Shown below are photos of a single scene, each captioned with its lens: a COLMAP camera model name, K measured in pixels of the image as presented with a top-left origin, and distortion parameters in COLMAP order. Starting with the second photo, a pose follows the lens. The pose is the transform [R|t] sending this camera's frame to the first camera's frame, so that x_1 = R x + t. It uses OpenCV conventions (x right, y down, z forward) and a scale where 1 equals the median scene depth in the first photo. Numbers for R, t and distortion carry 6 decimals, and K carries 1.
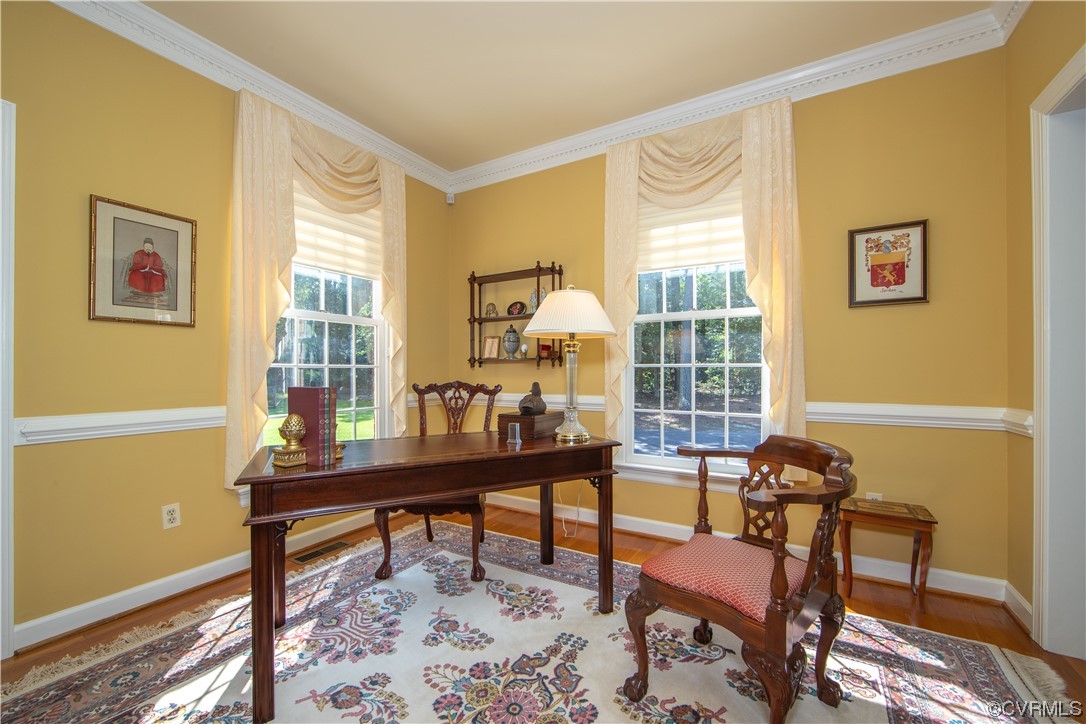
lens RADIAL K [[437.3, 0, 537.0], [0, 437.3, 368.9], [0, 0, 1]] dist [-0.013288, 0.002582]
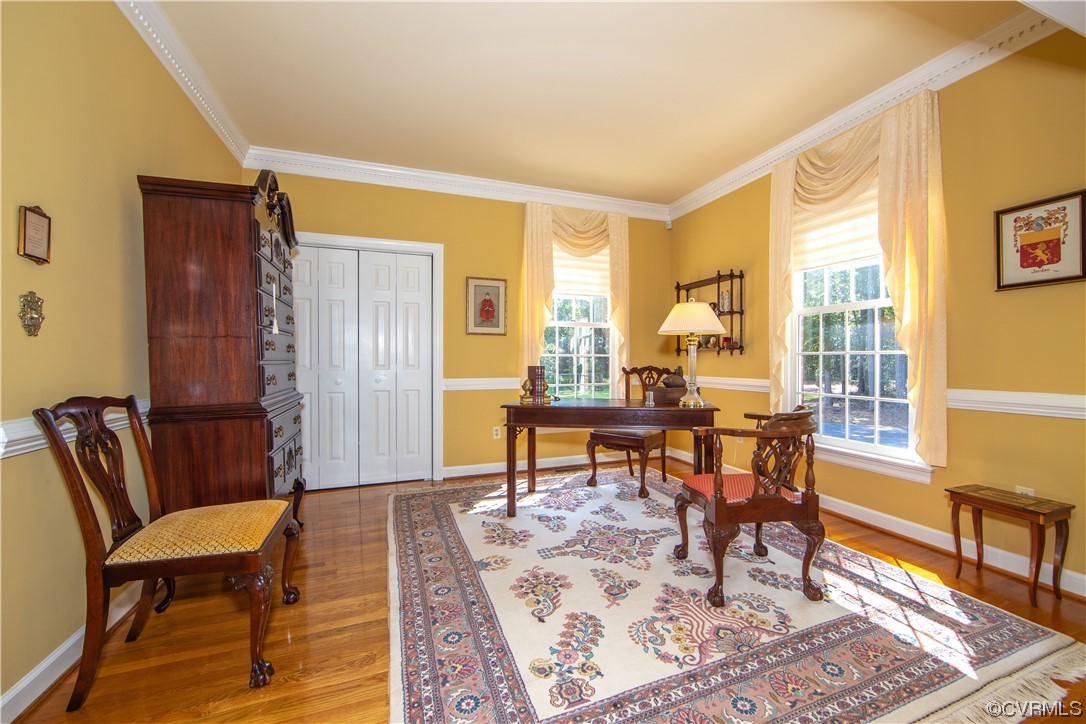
lens RADIAL K [[437.3, 0, 551.8], [0, 437.3, 358.9], [0, 0, 1]] dist [-0.013288, 0.002582]
pose [[0.780587, -0.000727, -0.625046, 0.555795], [0.002239, 0.999996, 0.001634, 0.003786], [0.625043, -0.002674, 0.780586, -0.366491]]
